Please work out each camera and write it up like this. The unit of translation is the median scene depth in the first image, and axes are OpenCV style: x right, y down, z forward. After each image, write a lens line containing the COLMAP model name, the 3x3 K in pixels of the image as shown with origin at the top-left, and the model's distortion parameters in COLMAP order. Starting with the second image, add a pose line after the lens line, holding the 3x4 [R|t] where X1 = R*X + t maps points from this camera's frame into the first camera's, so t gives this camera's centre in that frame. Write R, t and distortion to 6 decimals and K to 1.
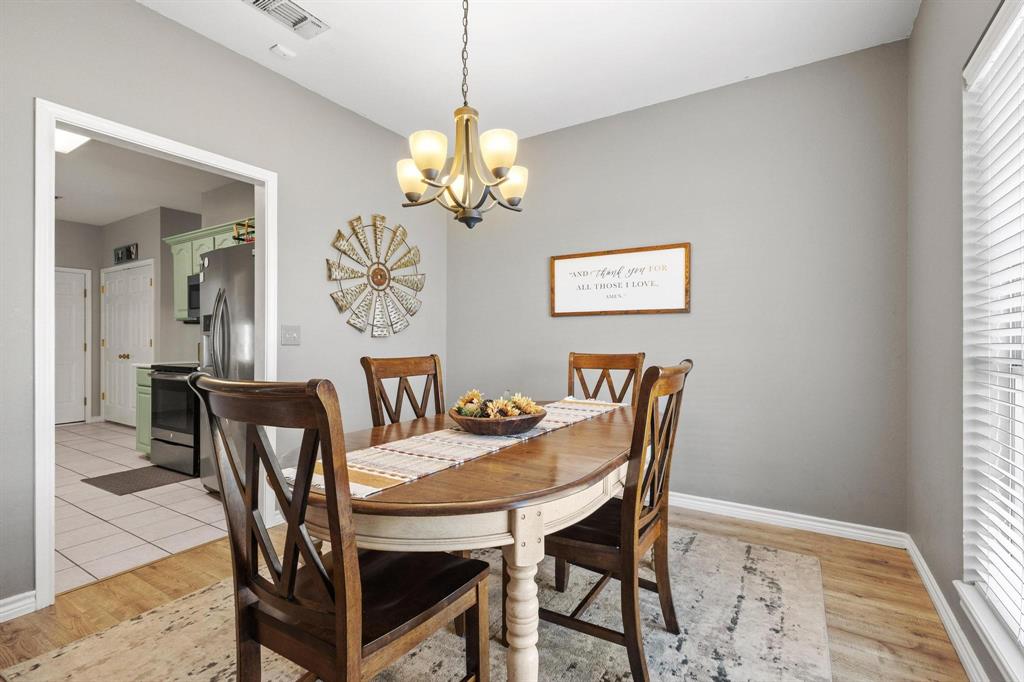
lens RADIAL K [[467.8, 0, 507.4], [0, 467.8, 340.9], [0, 0, 1]] dist [0.006651, -0.002712]
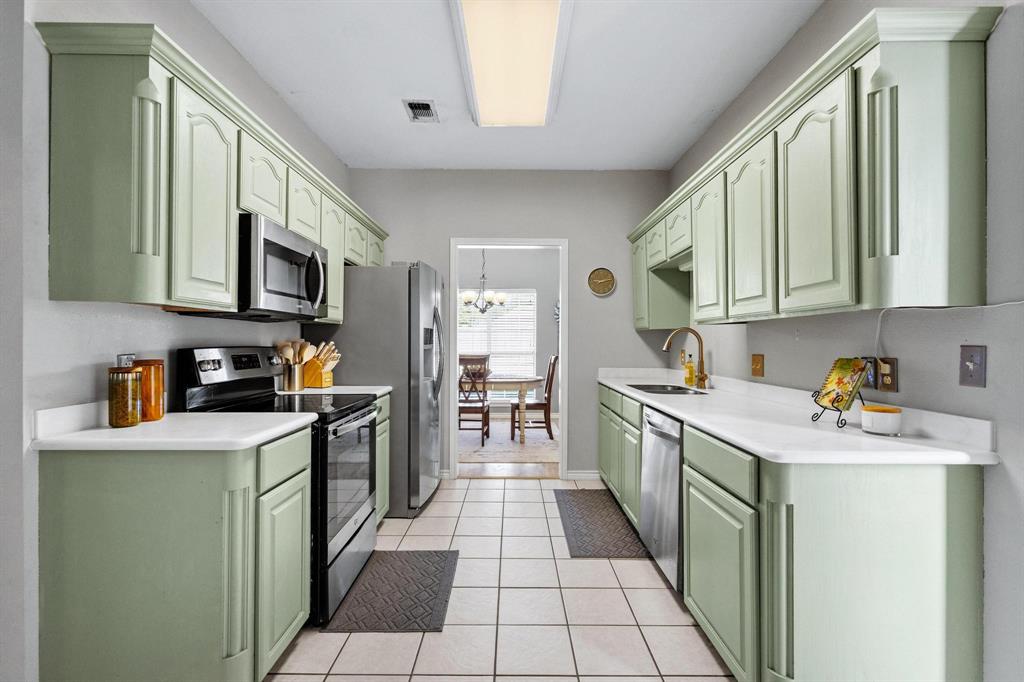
lens RADIAL K [[467.8, 0, 513.3], [0, 467.8, 344.8], [0, 0, 1]] dist [0.006651, -0.002712]
pose [[-0.532623, -0.003989, 0.846343, -0.820191], [-0.004172, 0.999989, 0.002088, -0.010916], [-0.846342, -0.002419, -0.532634, 0.714634]]
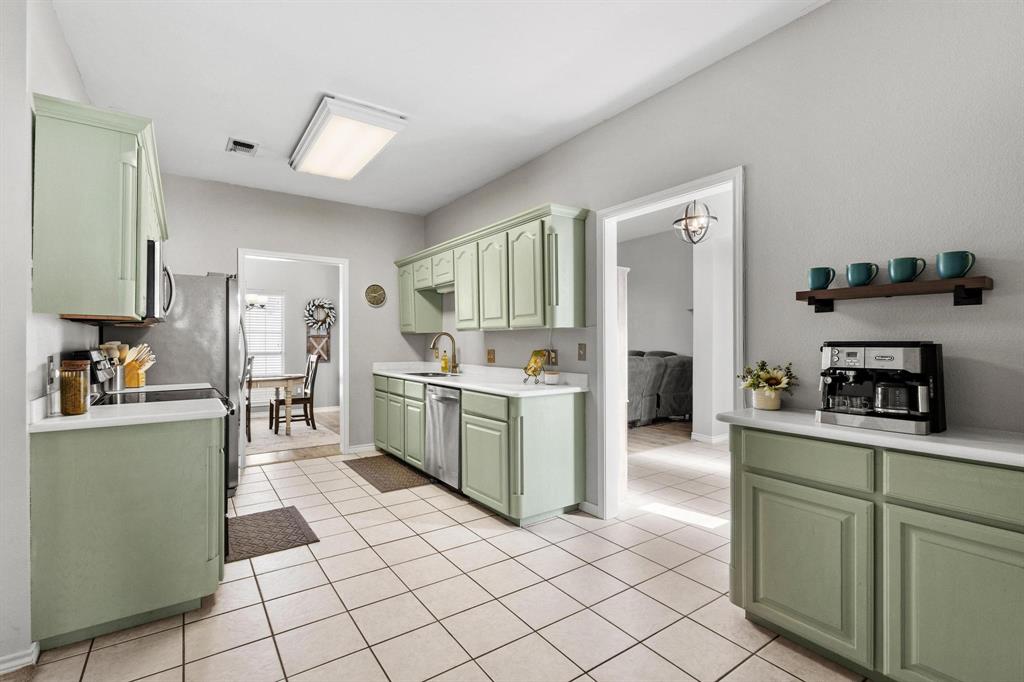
lens RADIAL K [[467.8, 0, 513.6], [0, 467.8, 341.6], [0, 0, 1]] dist [0.006651, -0.002712]
pose [[-0.921719, 0.003393, 0.387844, -0.881758], [0.002323, 0.999992, -0.003229, -0.012018], [-0.387852, -0.002075, -0.921719, 0.929586]]
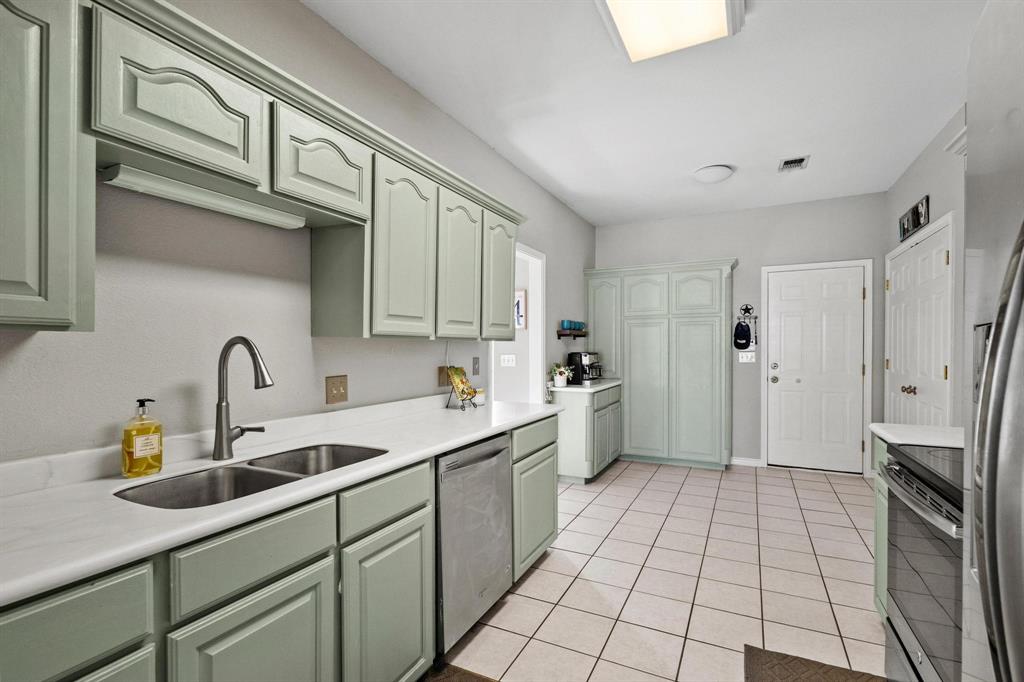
lens RADIAL K [[467.8, 0, 510.8], [0, 467.8, 346.8], [0, 0, 1]] dist [0.006651, -0.002712]
pose [[0.091336, 0.002062, -0.995818, -0.248074], [0.001174, 0.999997, 0.002179, -0.023645], [0.995819, -0.001368, 0.091334, 0.412111]]
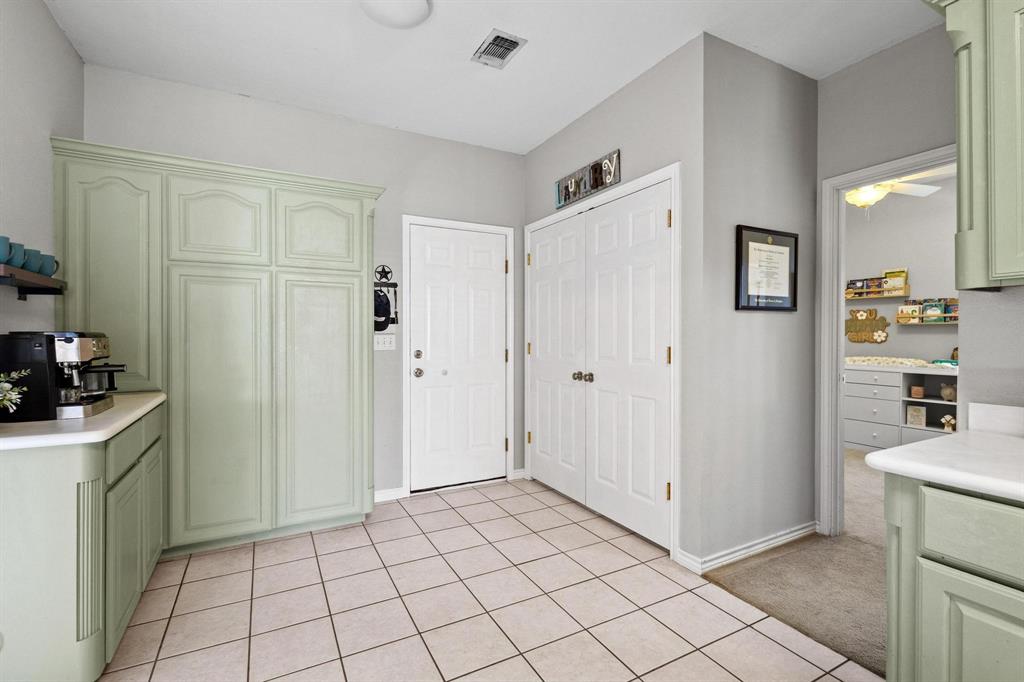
lens RADIAL K [[467.8, 0, 513.2], [0, 467.8, 340.1], [0, 0, 1]] dist [0.006651, -0.002712]
pose [[0.868800, 0.007613, -0.495104, -0.599025], [-0.004406, 0.999961, 0.007645, -0.011429], [0.495143, -0.004461, 0.868800, 0.484649]]
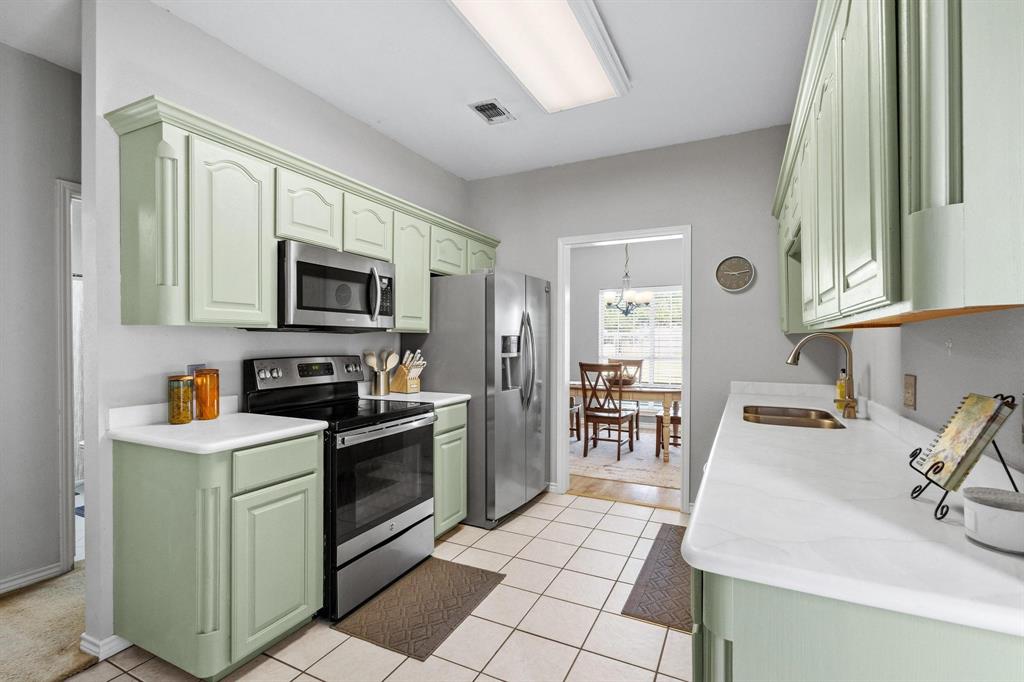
lens RADIAL K [[467.8, 0, 510.8], [0, 467.8, 348.2], [0, 0, 1]] dist [0.006651, -0.002712]
pose [[-0.096961, -0.011000, 0.995227, -0.828766], [-0.001648, 0.999939, 0.010892, -0.019888], [-0.995287, -0.000584, -0.096973, 0.567239]]
